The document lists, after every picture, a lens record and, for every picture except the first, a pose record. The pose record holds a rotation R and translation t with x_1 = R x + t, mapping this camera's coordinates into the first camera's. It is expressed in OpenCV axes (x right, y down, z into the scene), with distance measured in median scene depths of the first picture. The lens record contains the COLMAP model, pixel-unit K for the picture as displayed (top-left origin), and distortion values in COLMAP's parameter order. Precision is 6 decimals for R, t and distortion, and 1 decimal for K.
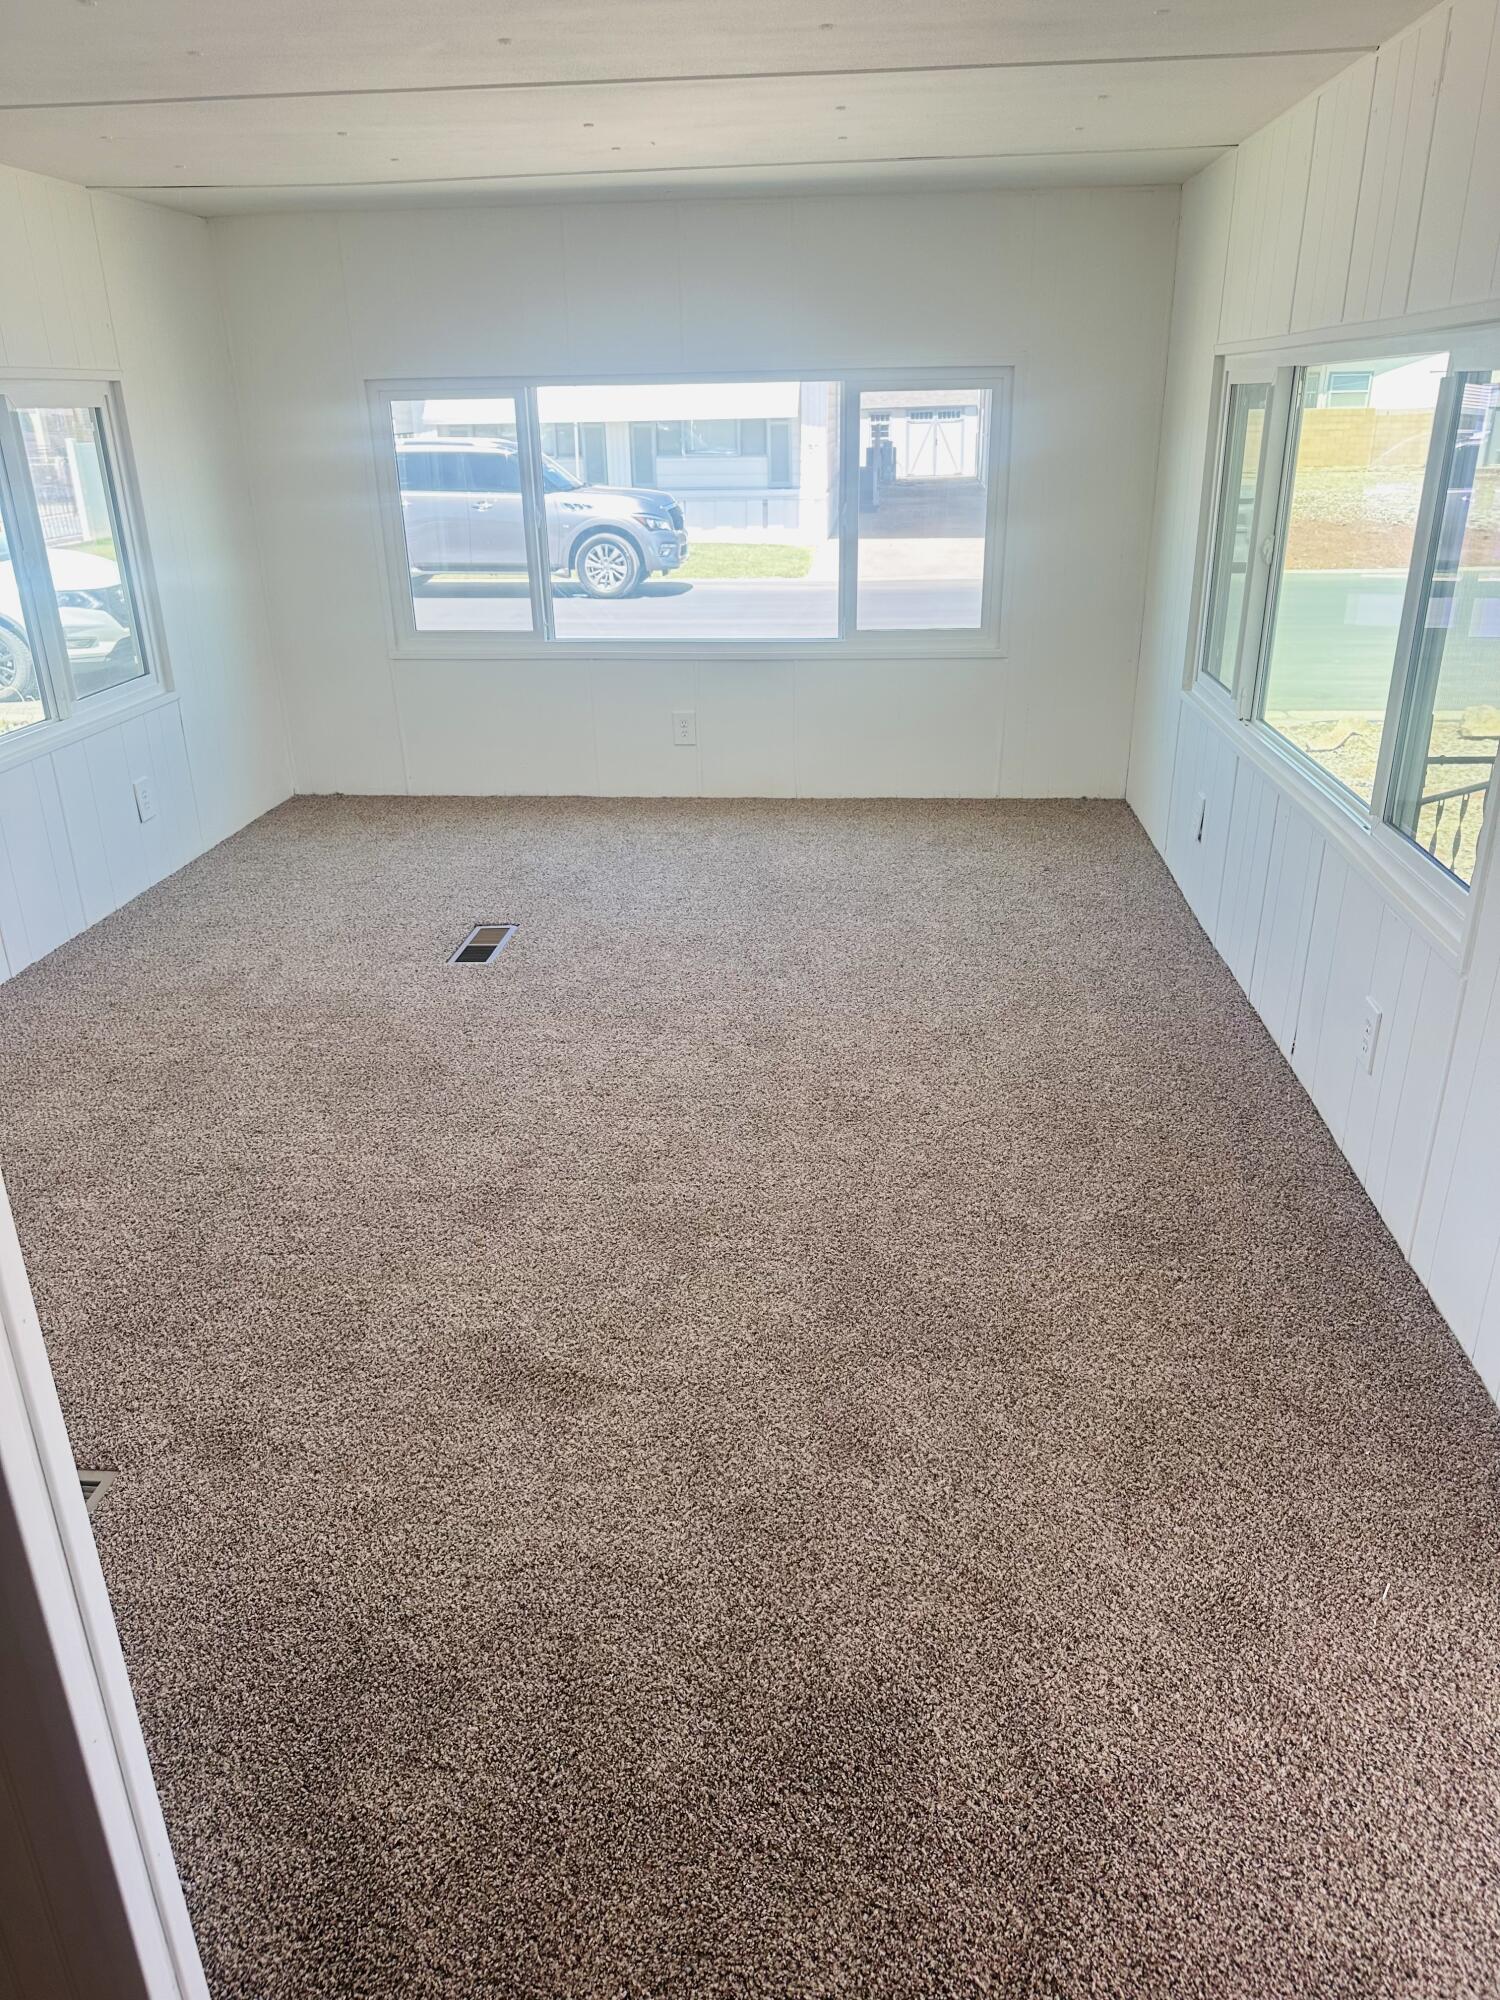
lens RADIAL K [[1397.5, 0, 730.9], [0, 1397.5, 1012.8], [0, 0, 1]] dist [0.090076, -0.134421]
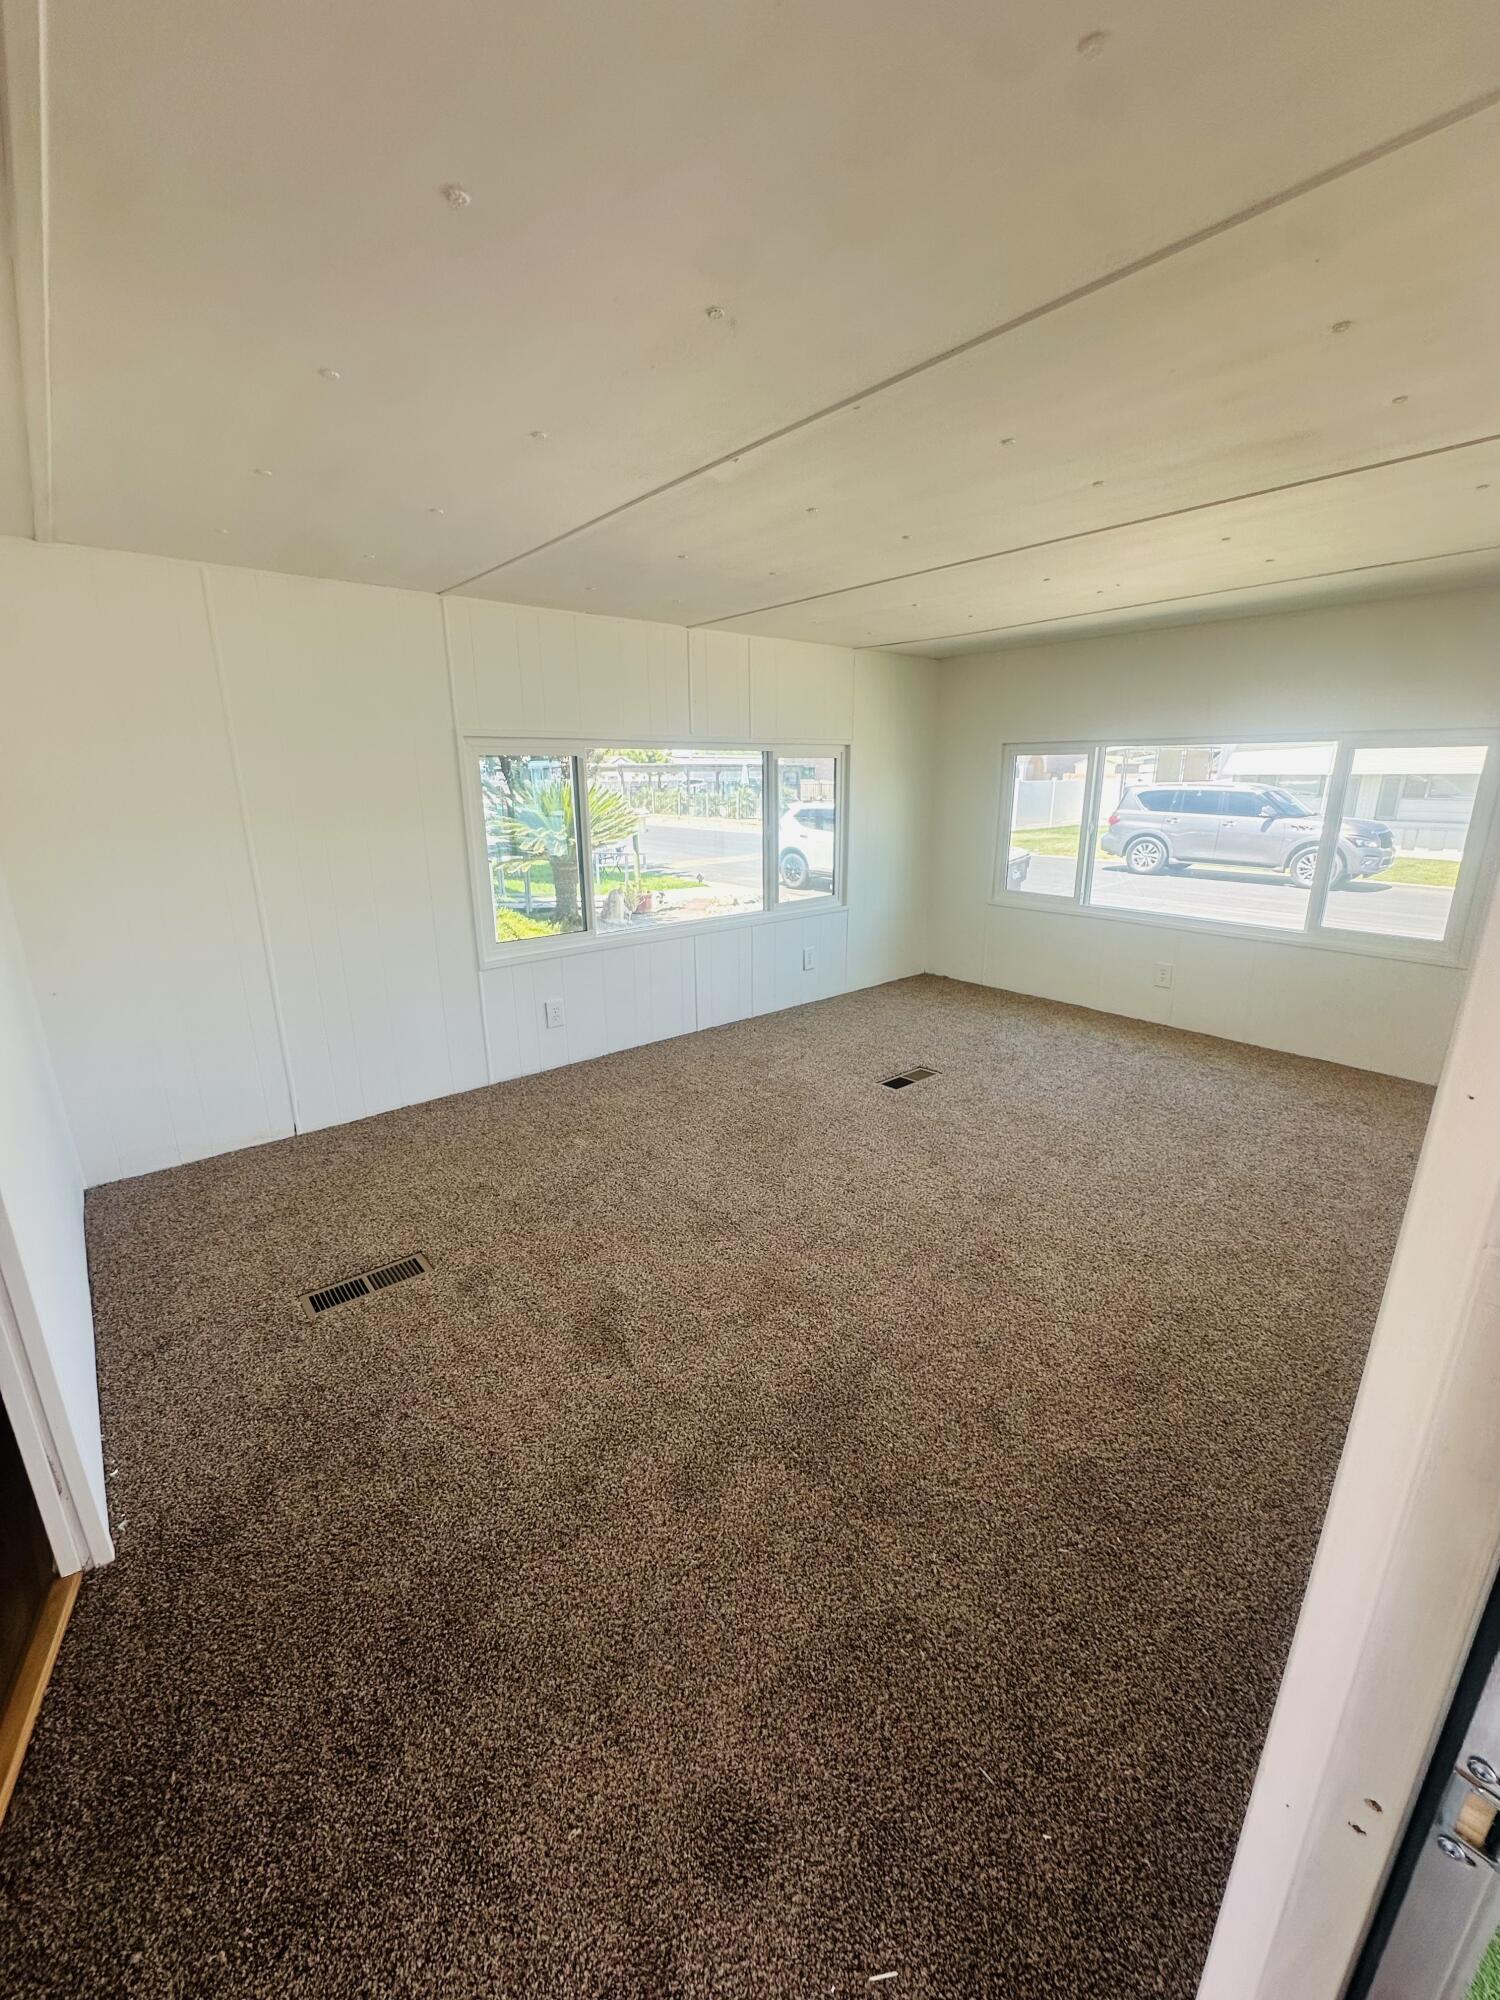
lens RADIAL K [[799.8, 0, 750.0], [0, 799.8, 1000.0], [0, 0, 1]] dist [-0.006755, 0.001069]
pose [[0.712526, 0.204008, -0.671333, 0.253897], [-0.280975, 0.959693, -0.006579, -0.070433], [0.642931, 0.193315, 0.741127, 0.181836]]
